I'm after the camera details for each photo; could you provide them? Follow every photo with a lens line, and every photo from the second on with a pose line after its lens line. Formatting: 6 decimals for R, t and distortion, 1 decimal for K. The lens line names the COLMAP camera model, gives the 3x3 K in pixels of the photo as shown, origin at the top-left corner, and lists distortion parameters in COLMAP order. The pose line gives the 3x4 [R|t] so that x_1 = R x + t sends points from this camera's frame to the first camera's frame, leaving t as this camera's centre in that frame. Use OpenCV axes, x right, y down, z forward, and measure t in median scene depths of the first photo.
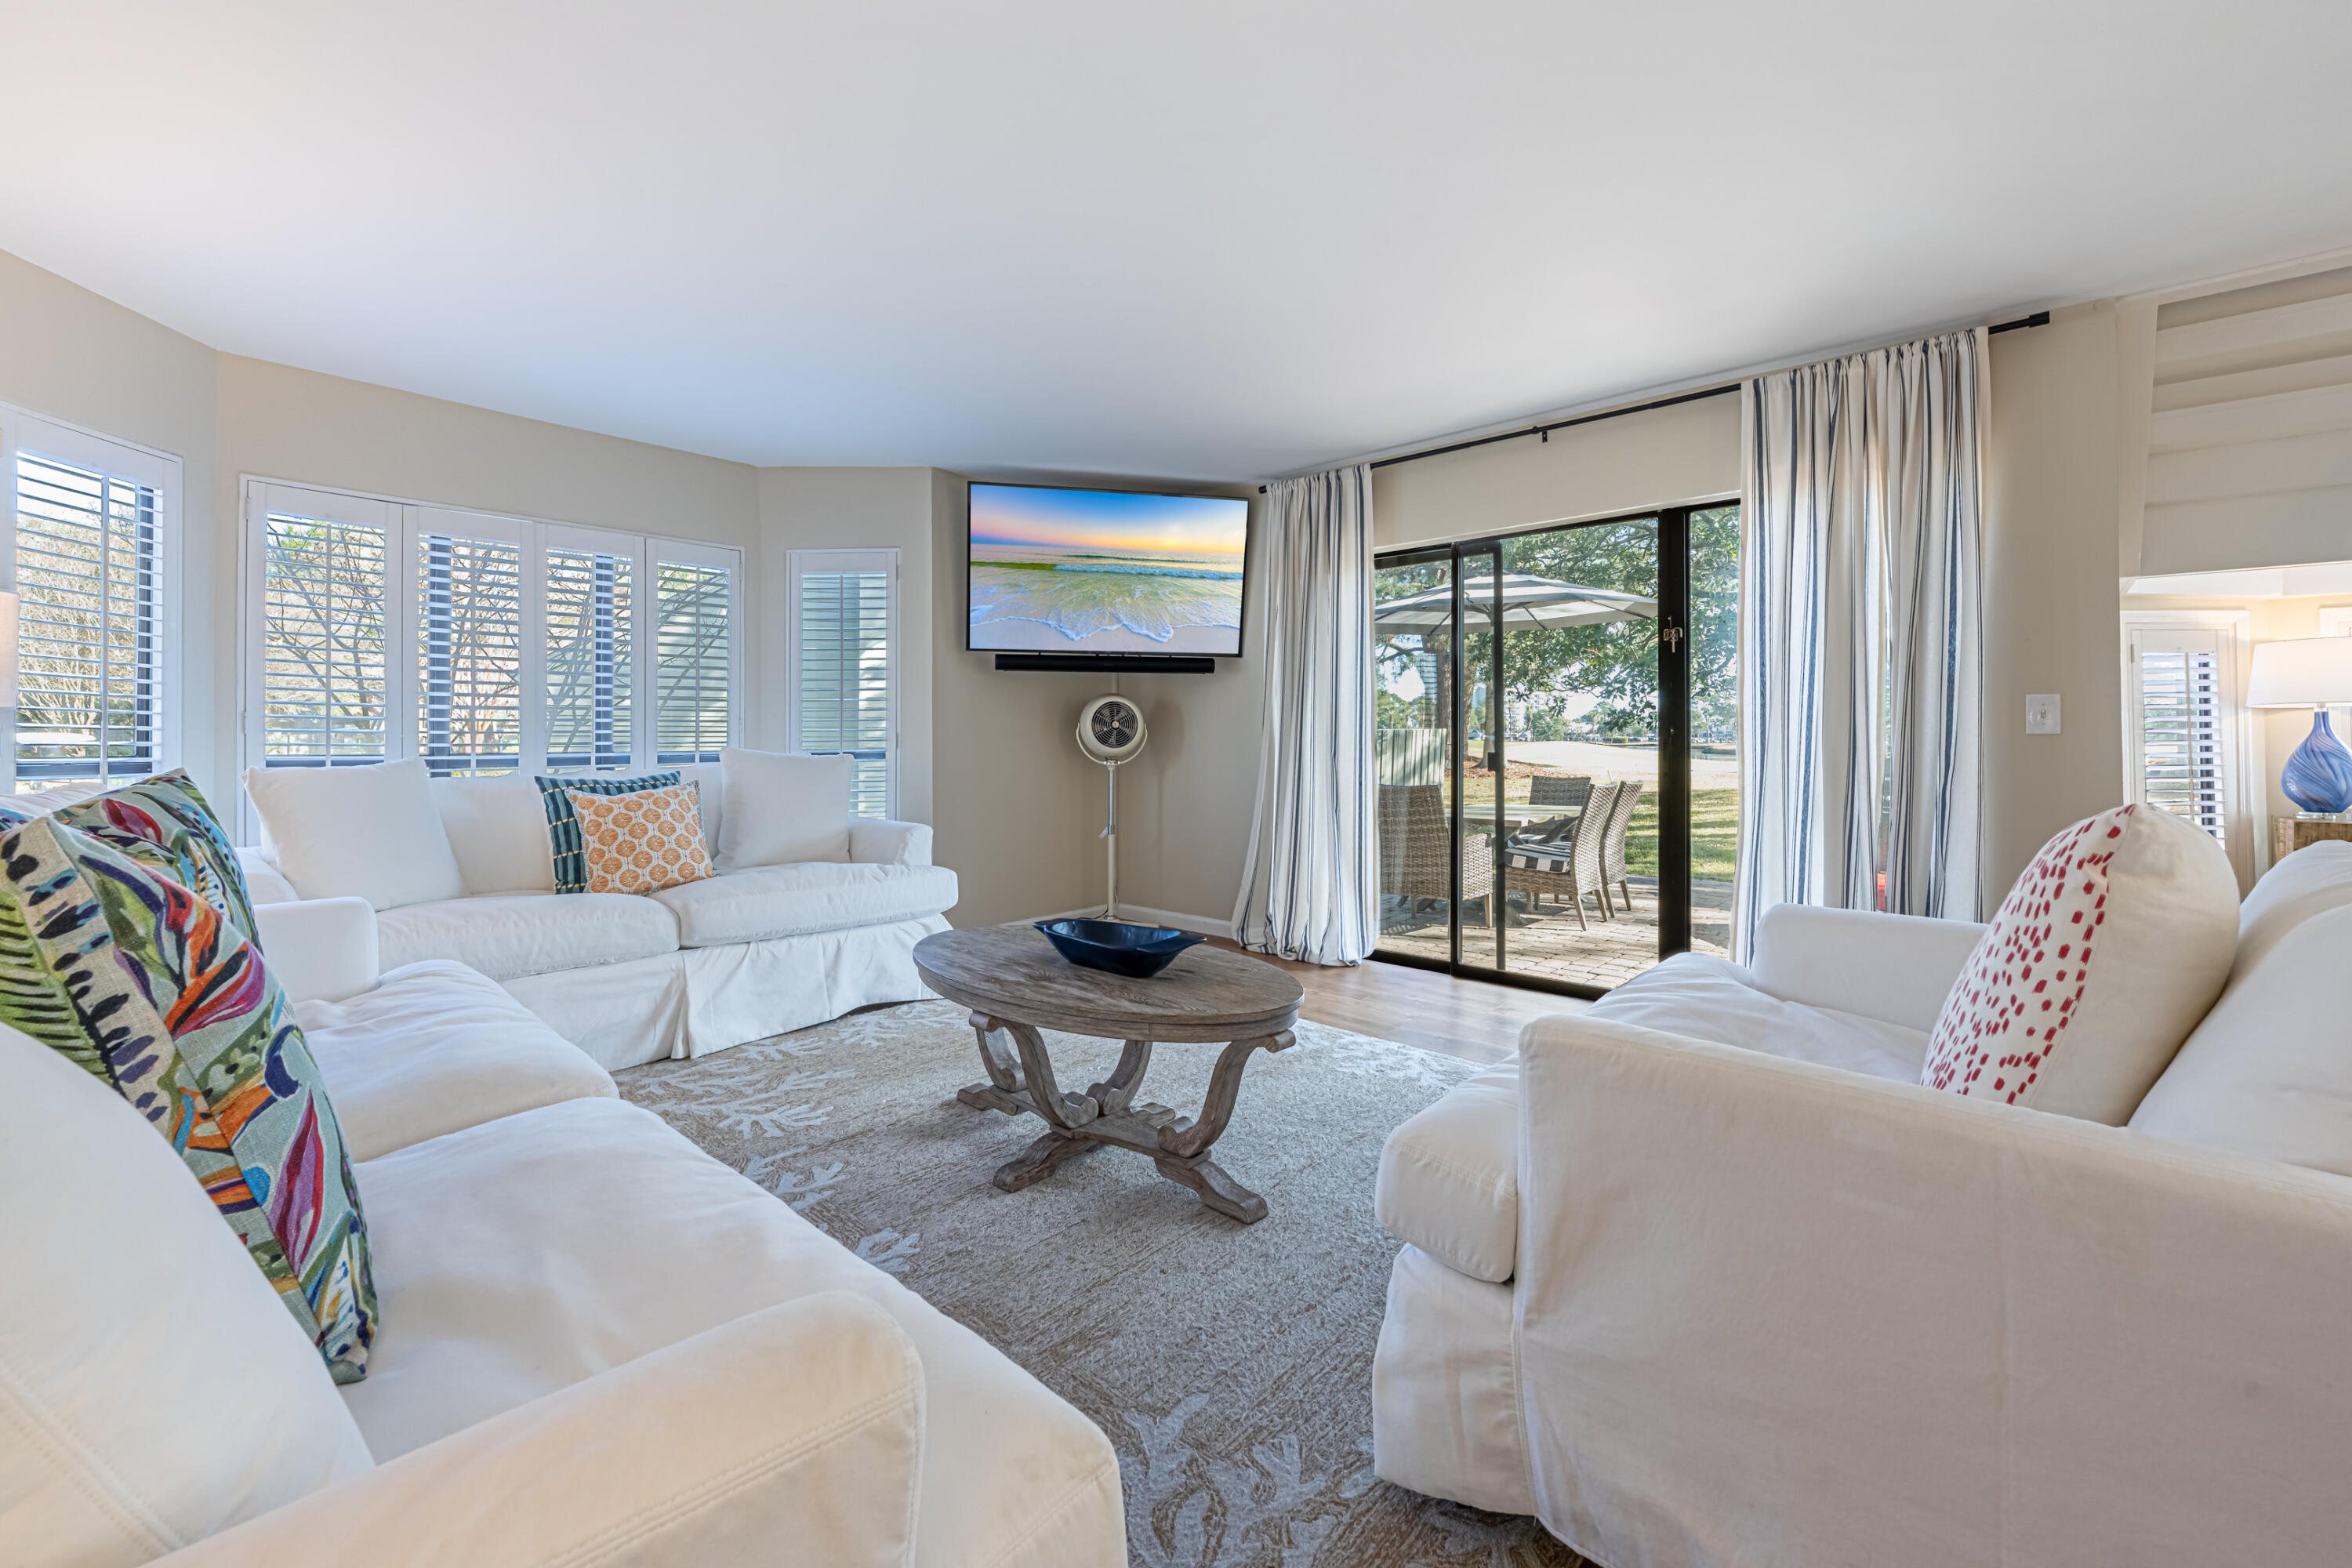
lens RADIAL K [[949.5, 0, 1155.9], [0, 949.5, 753.9], [0, 0, 1]] dist [0.004310, 0.000200]
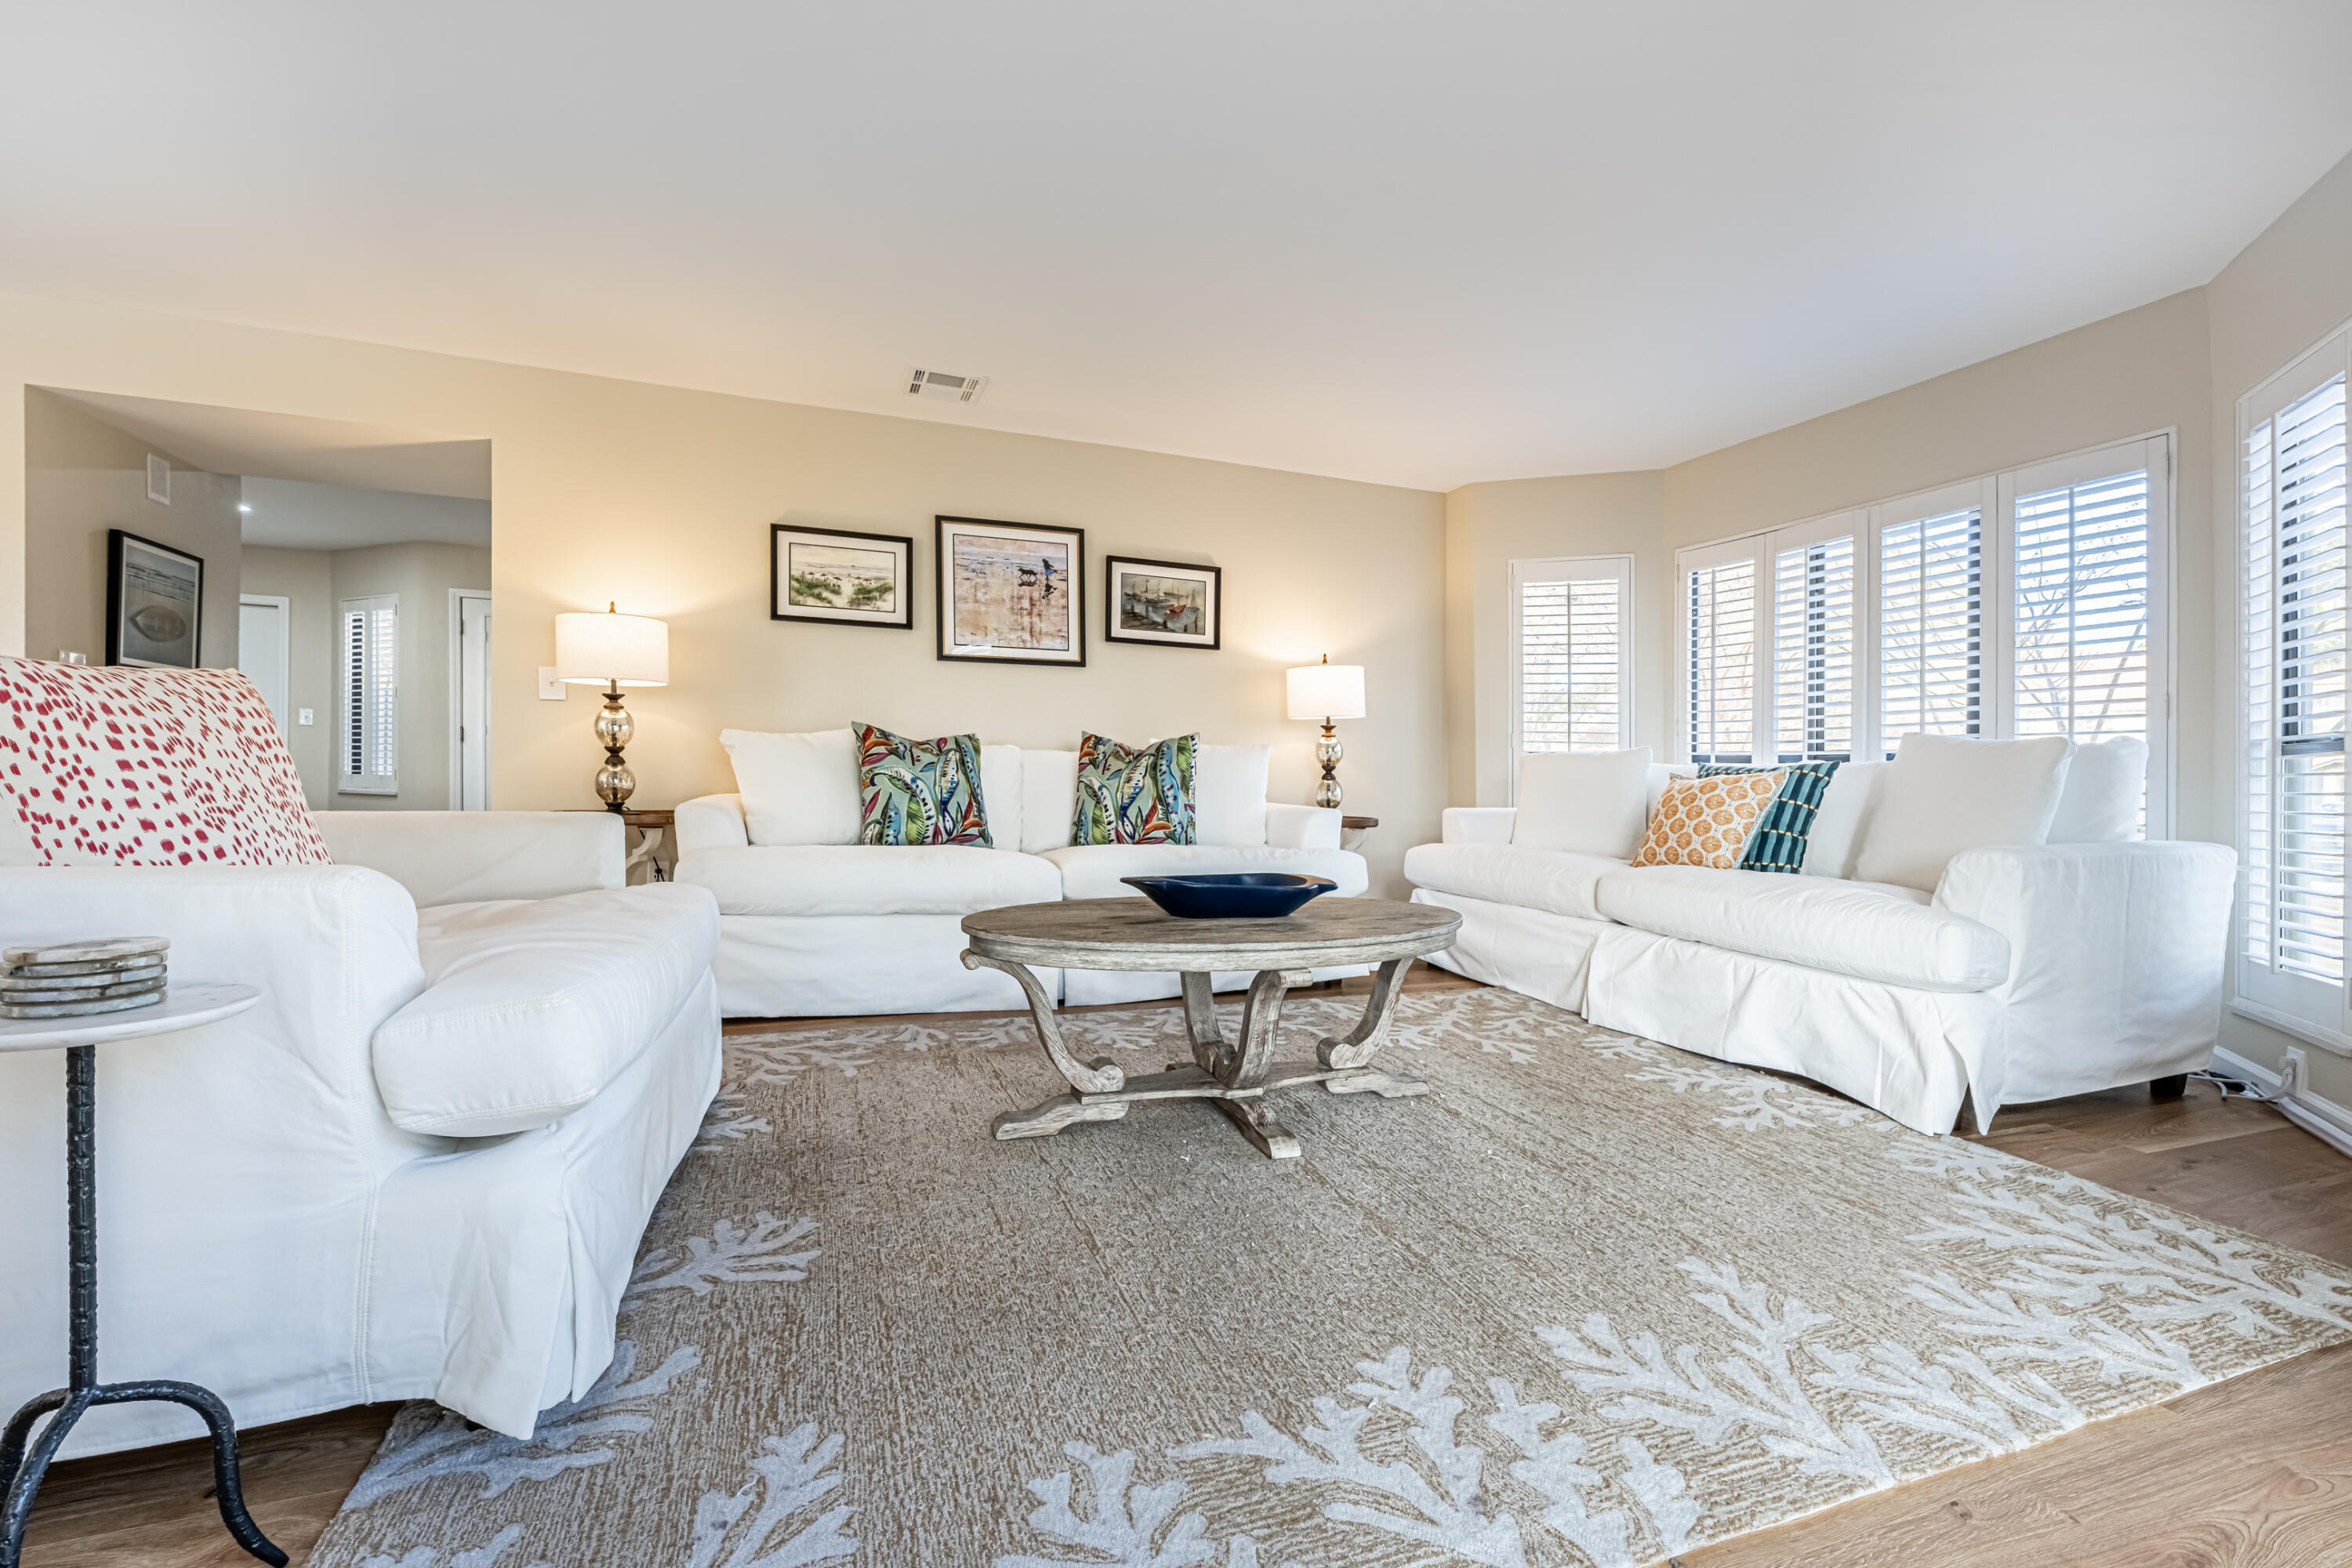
lens RADIAL K [[949.5, 0, 1192.1], [0, 949.5, 773.6], [0, 0, 1]] dist [0.004310, 0.000200]
pose [[-0.445542, -0.013895, -0.895153, 0.597243], [-0.032280, 0.999479, 0.000553, 0.064721], [0.894679, 0.029142, -0.445758, 1.037101]]
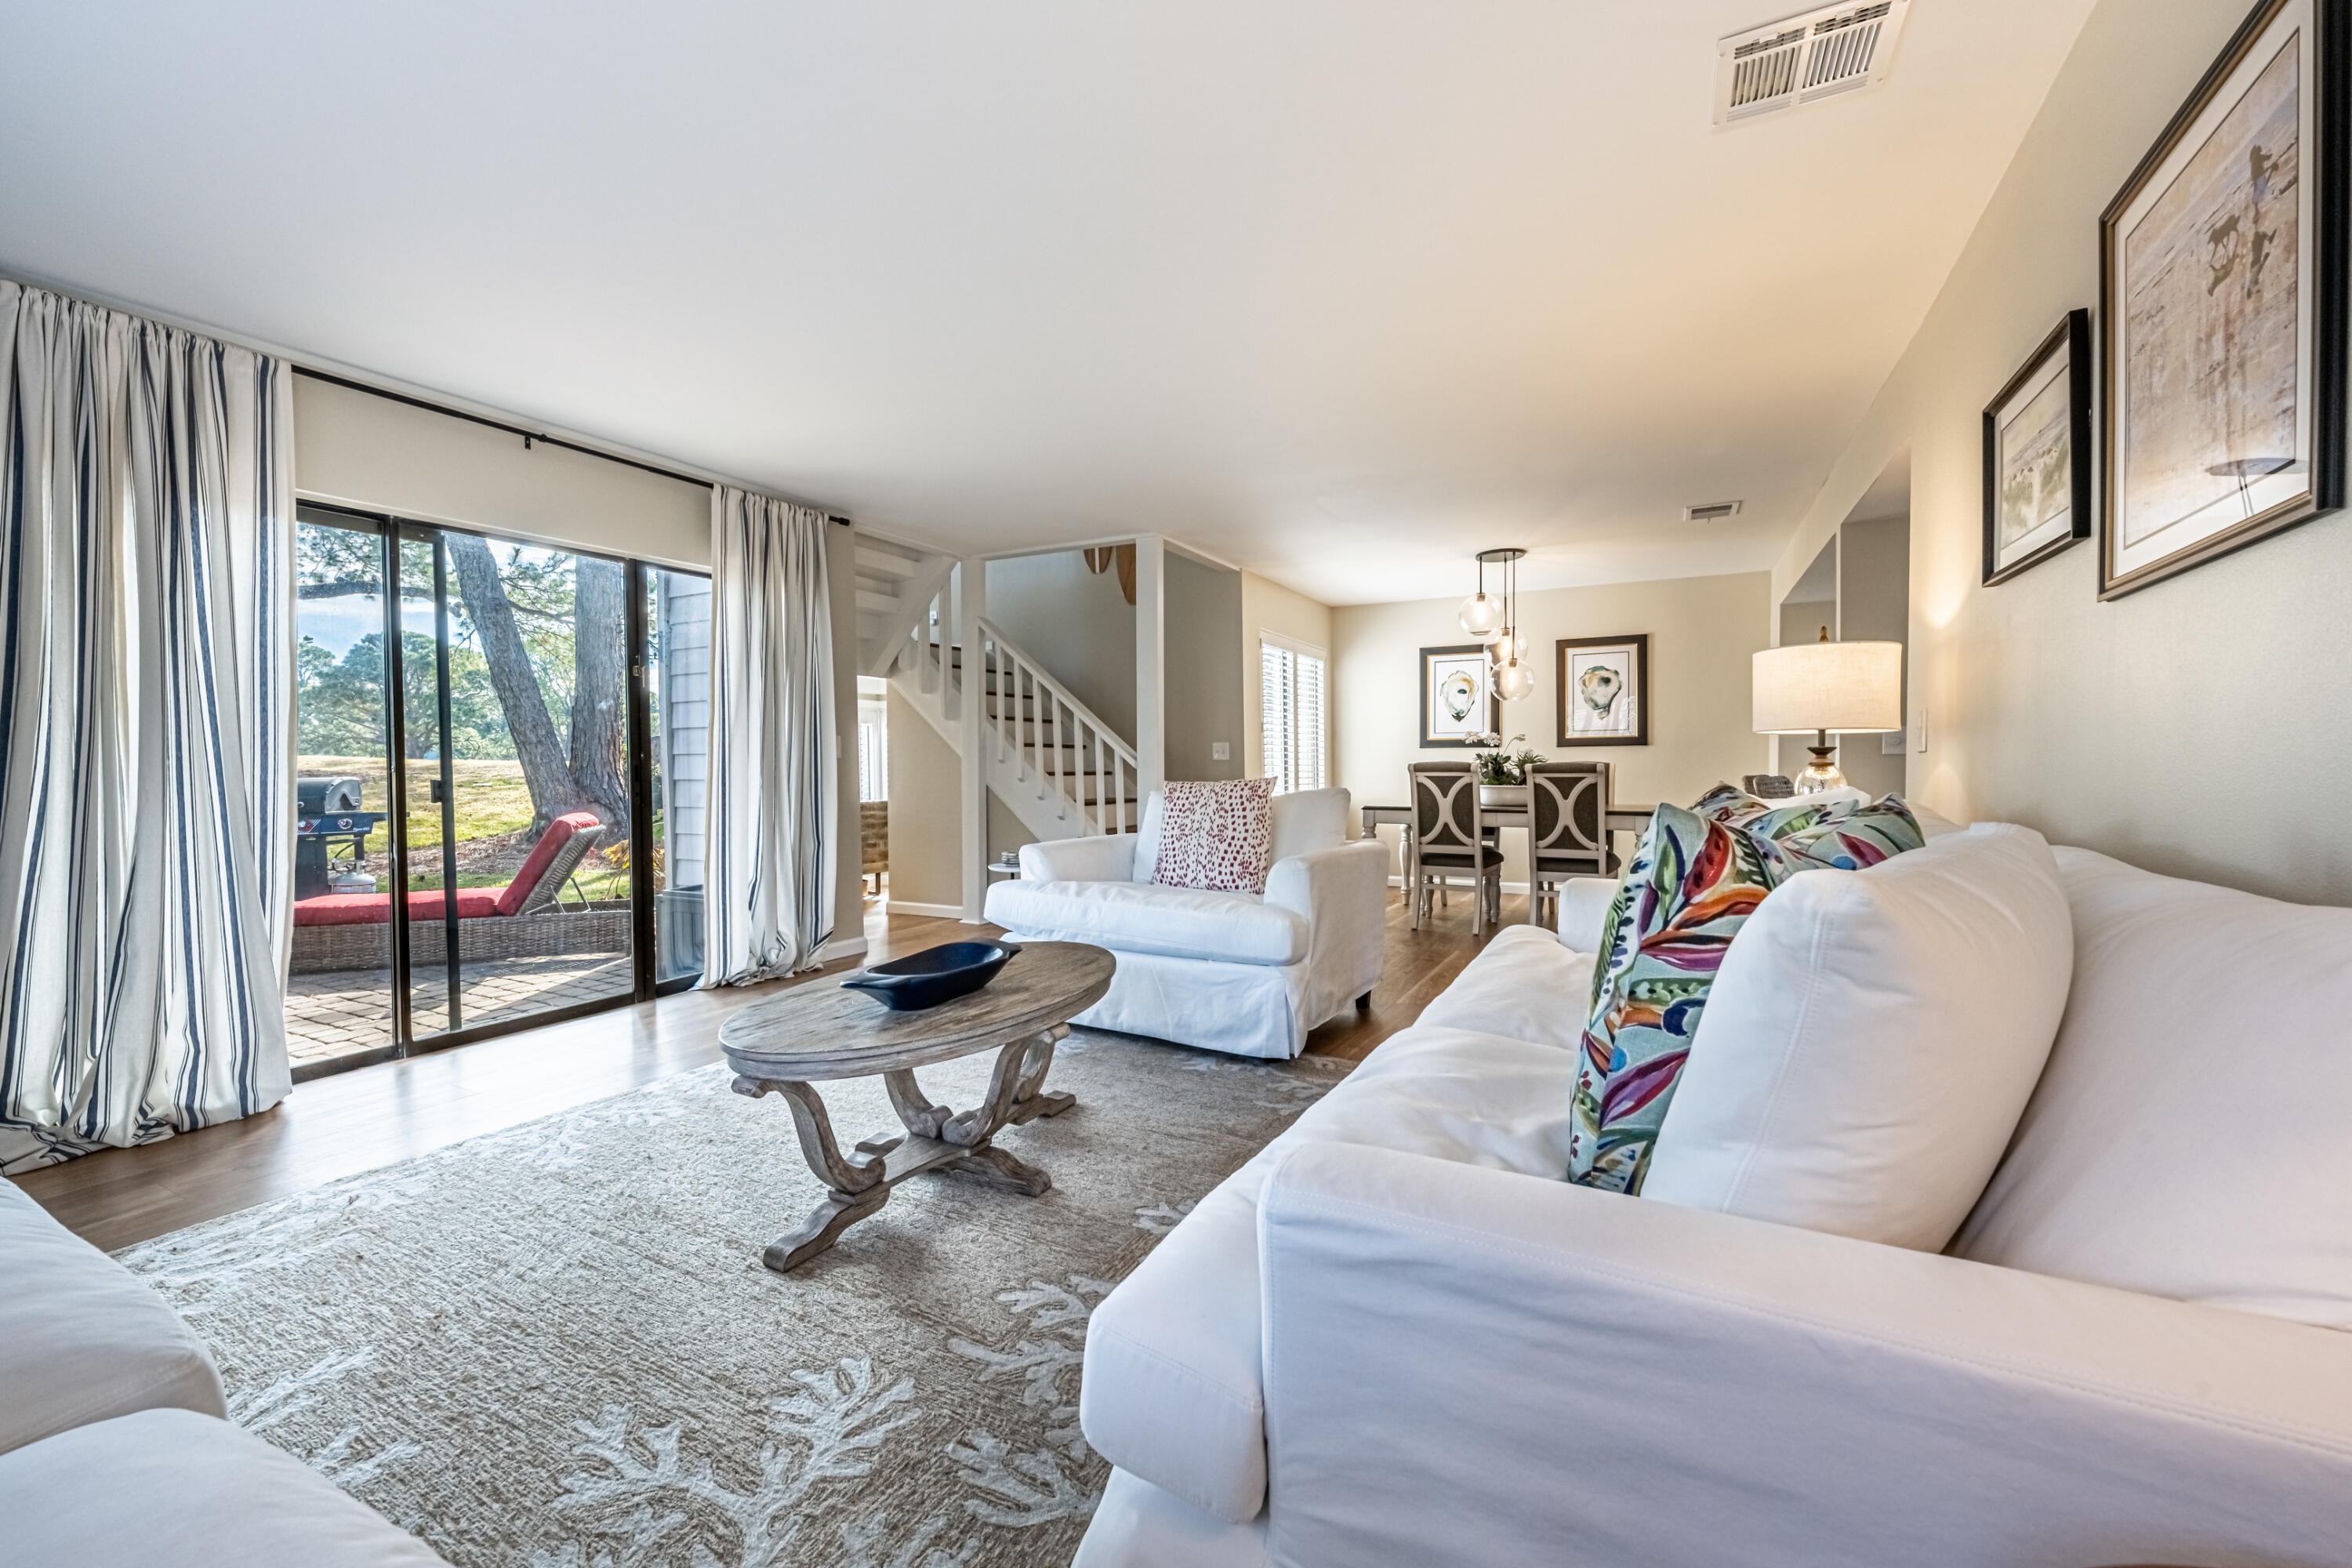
lens RADIAL K [[949.5, 0, 1156.8], [0, 949.5, 781.3], [0, 0, 1]] dist [0.004310, 0.000200]
pose [[-0.239473, -0.023204, 0.970626, -0.824411], [0.022539, 0.999312, 0.029450, -0.012308], [-0.970641, 0.028929, -0.238786, 0.773458]]
